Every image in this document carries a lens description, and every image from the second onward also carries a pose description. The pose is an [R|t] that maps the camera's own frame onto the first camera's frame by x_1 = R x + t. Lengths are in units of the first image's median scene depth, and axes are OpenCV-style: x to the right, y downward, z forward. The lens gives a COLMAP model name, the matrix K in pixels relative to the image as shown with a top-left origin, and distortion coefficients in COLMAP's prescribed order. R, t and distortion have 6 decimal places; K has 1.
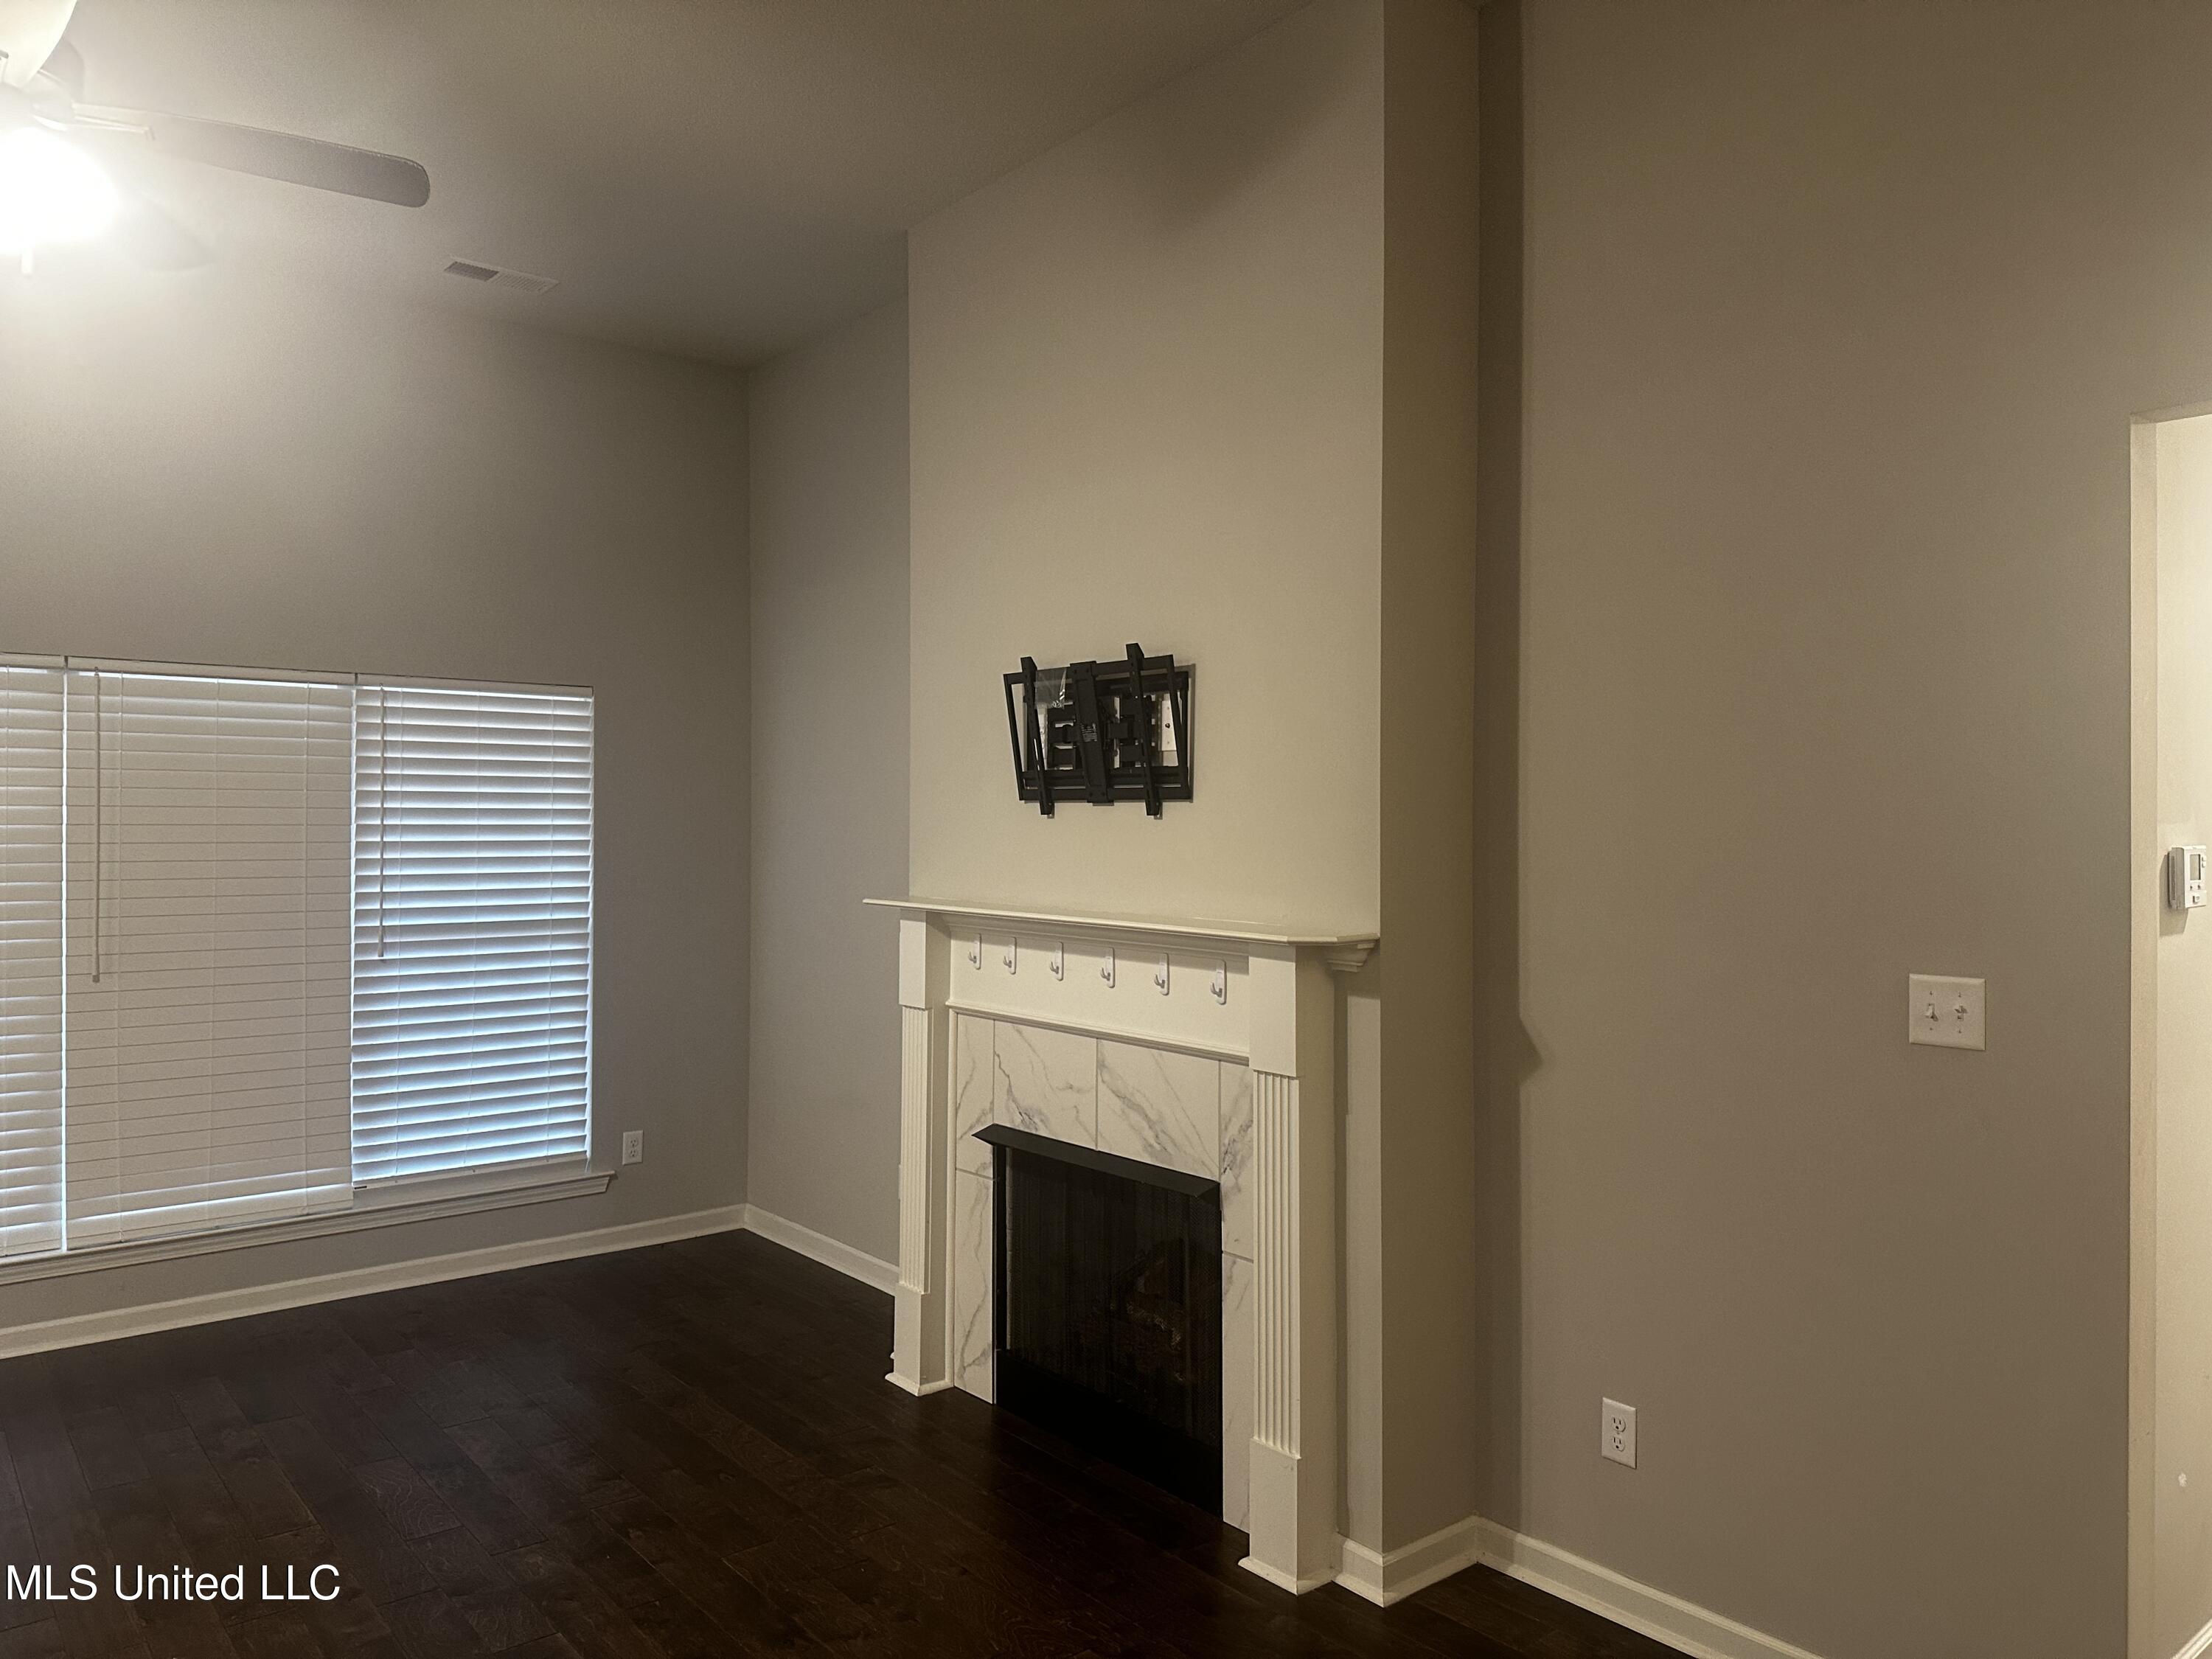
lens RADIAL K [[1542.5, 0, 1106.0], [0, 1542.5, 829.5], [0, 0, 1]] dist [0.094466, -0.102152]
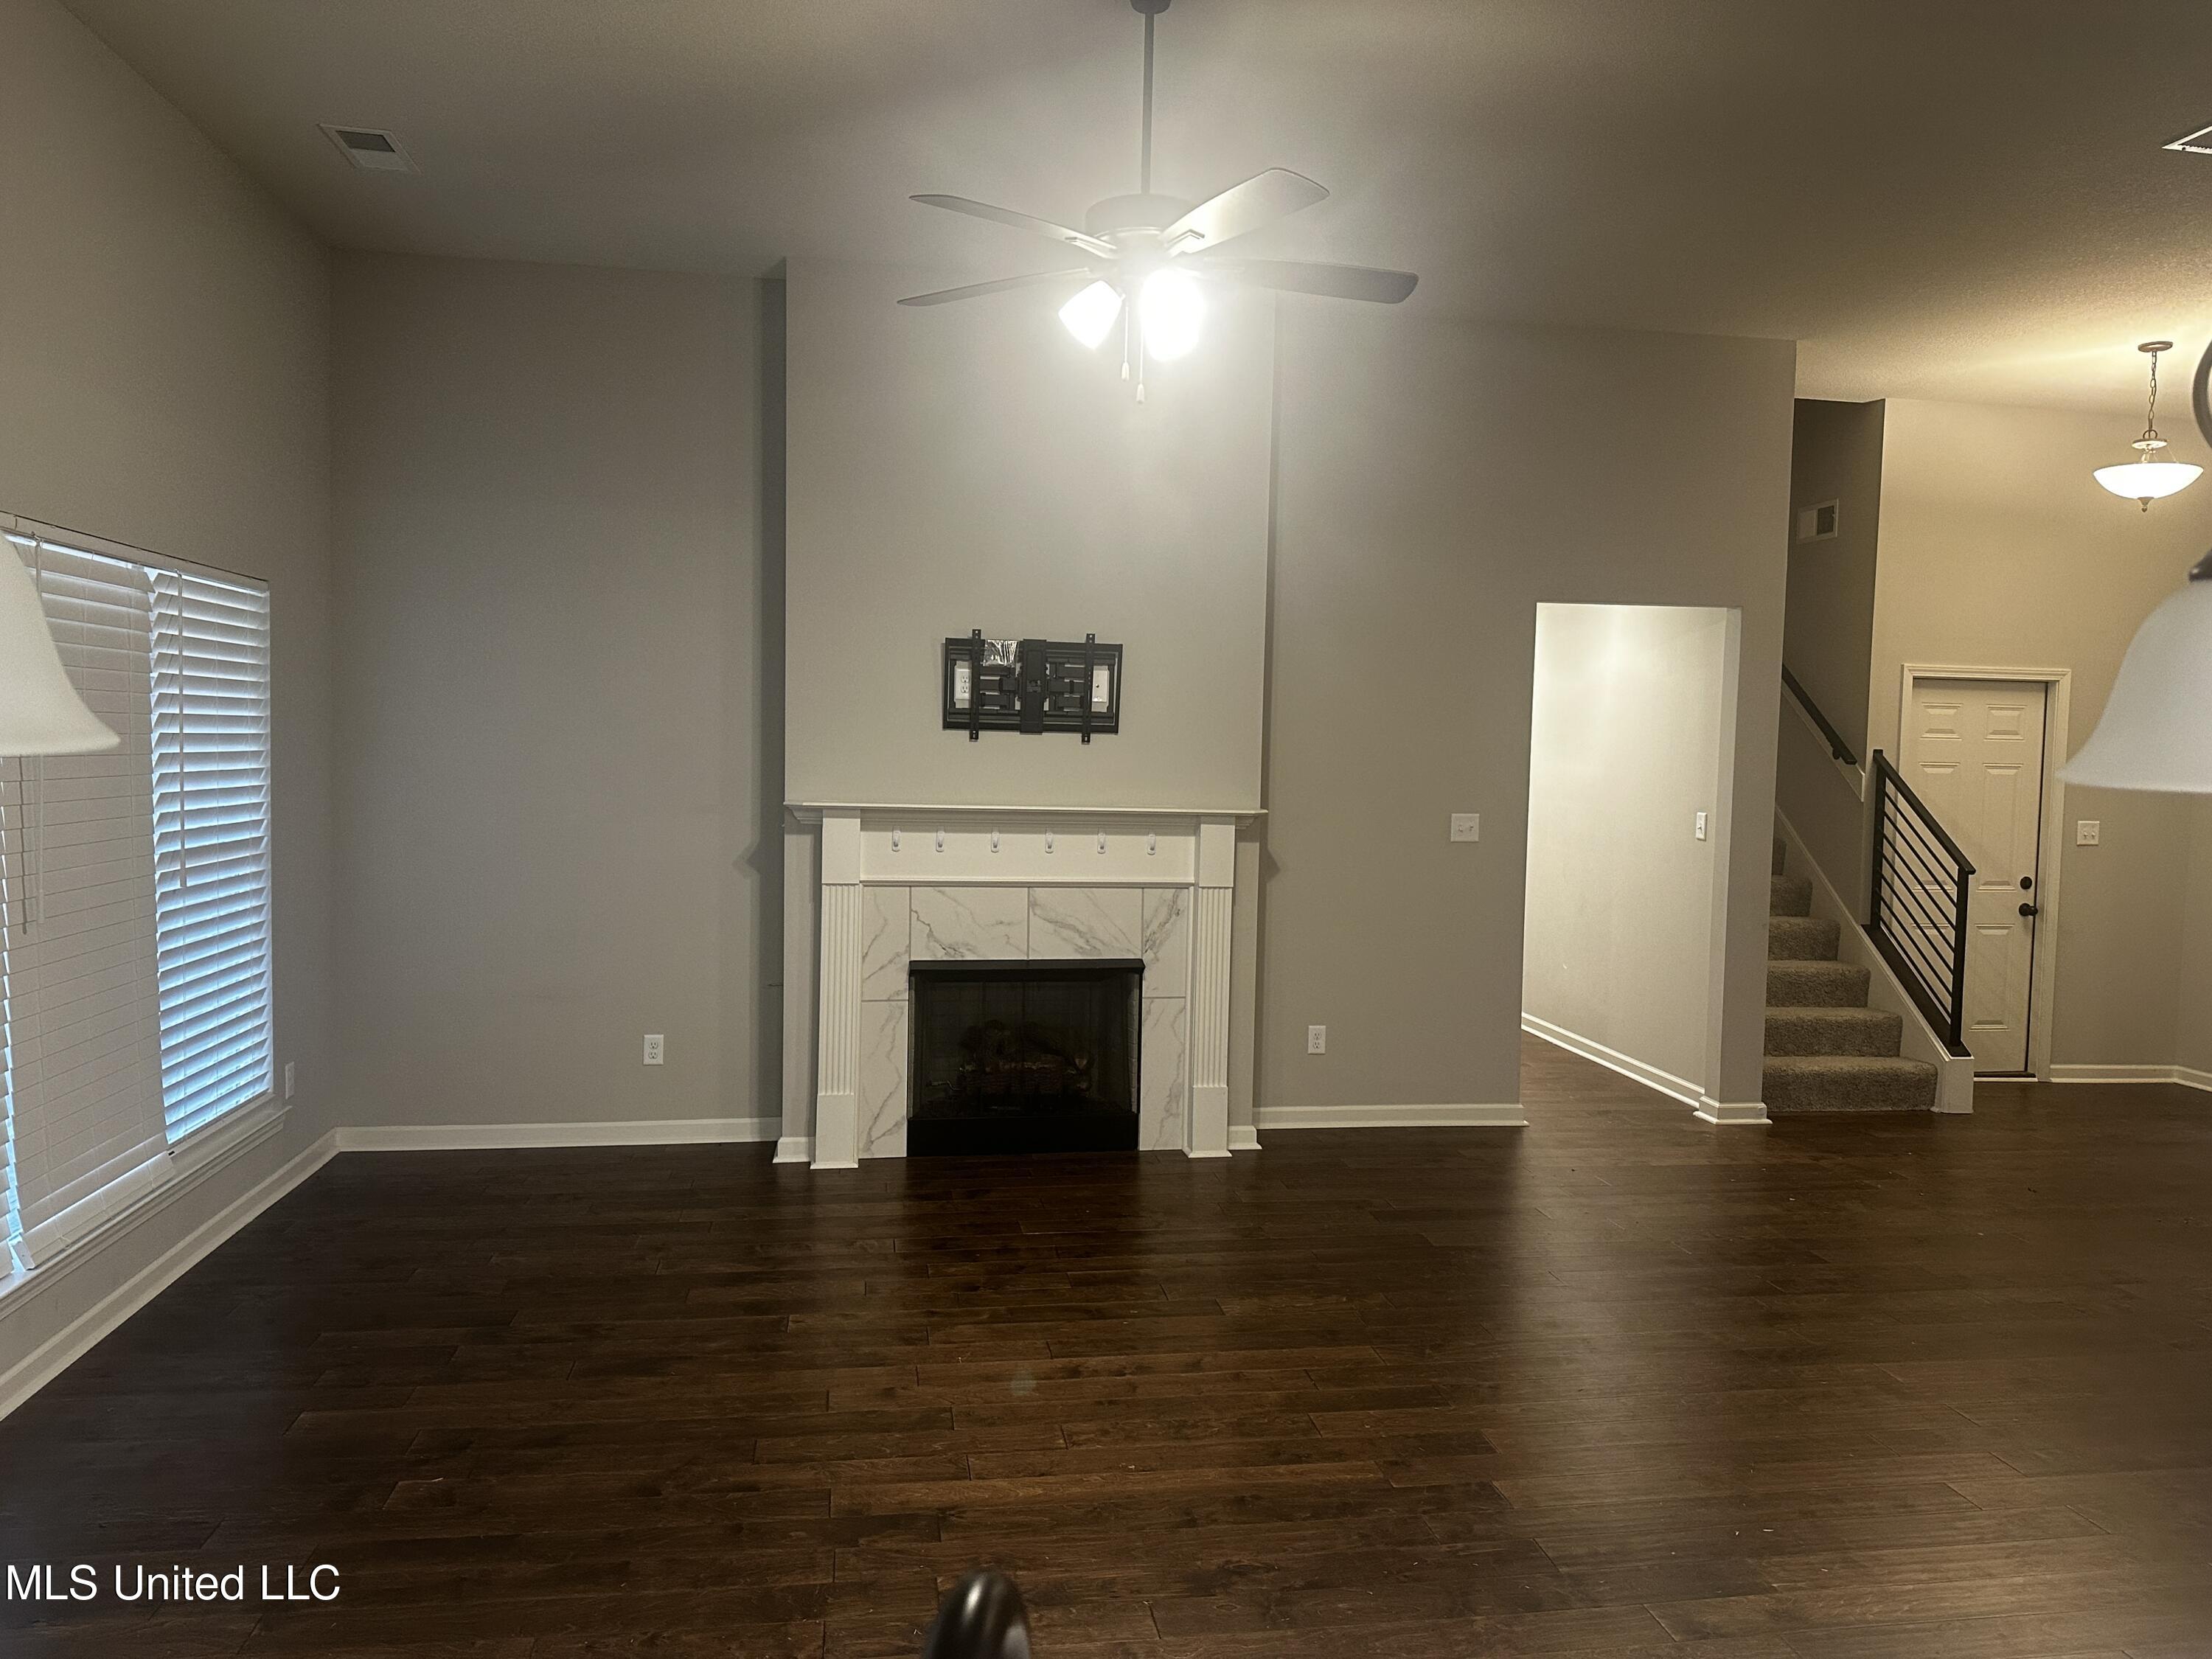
lens RADIAL K [[1542.5, 0, 1106.0], [0, 1542.5, 829.5], [0, 0, 1]] dist [0.094466, -0.102152]
pose [[0.502136, -0.043829, 0.863677, -1.312136], [-0.016127, 0.998067, 0.060025, -0.014983], [-0.864638, -0.044069, 0.500458, 0.177556]]
